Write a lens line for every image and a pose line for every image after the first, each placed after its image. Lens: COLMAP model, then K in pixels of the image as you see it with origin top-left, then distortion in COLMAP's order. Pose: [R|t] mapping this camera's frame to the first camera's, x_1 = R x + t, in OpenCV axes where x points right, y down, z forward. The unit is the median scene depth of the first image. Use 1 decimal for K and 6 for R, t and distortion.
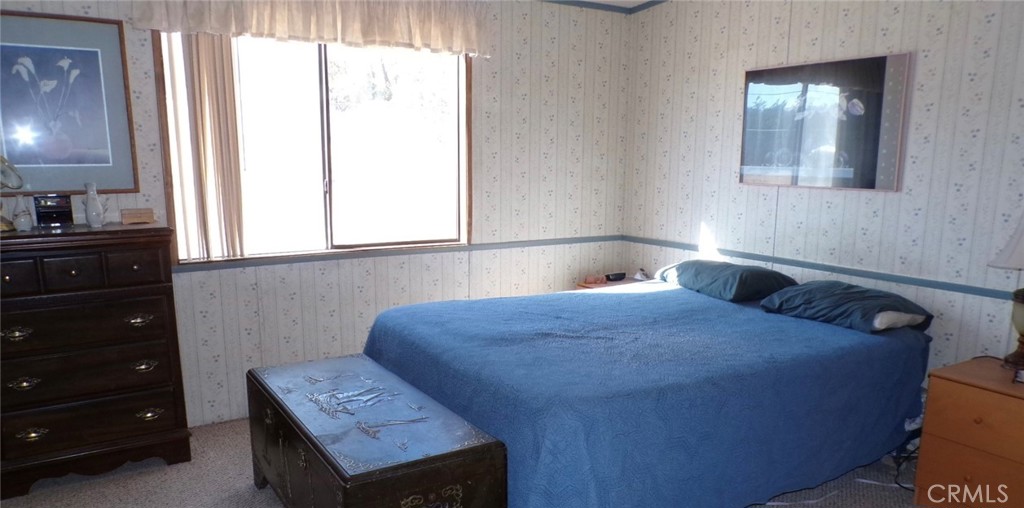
lens RADIAL K [[716.7, 0, 512.0], [0, 716.7, 254.0], [0, 0, 1]] dist [0.007485, 0.002806]
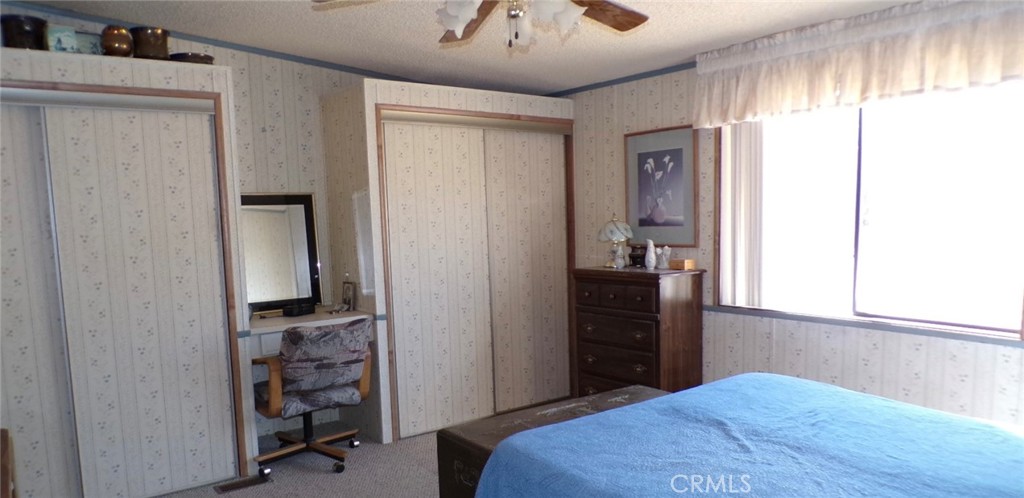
lens RADIAL K [[703.2, 0, 514.6], [0, 703.2, 296.1], [0, 0, 1]] dist [-0.051542, 0.033852]
pose [[0.092023, 0.116787, -0.988885, 0.798345], [-0.107052, 0.988503, 0.106780, -0.105360], [0.989986, 0.096036, 0.103467, 0.561691]]
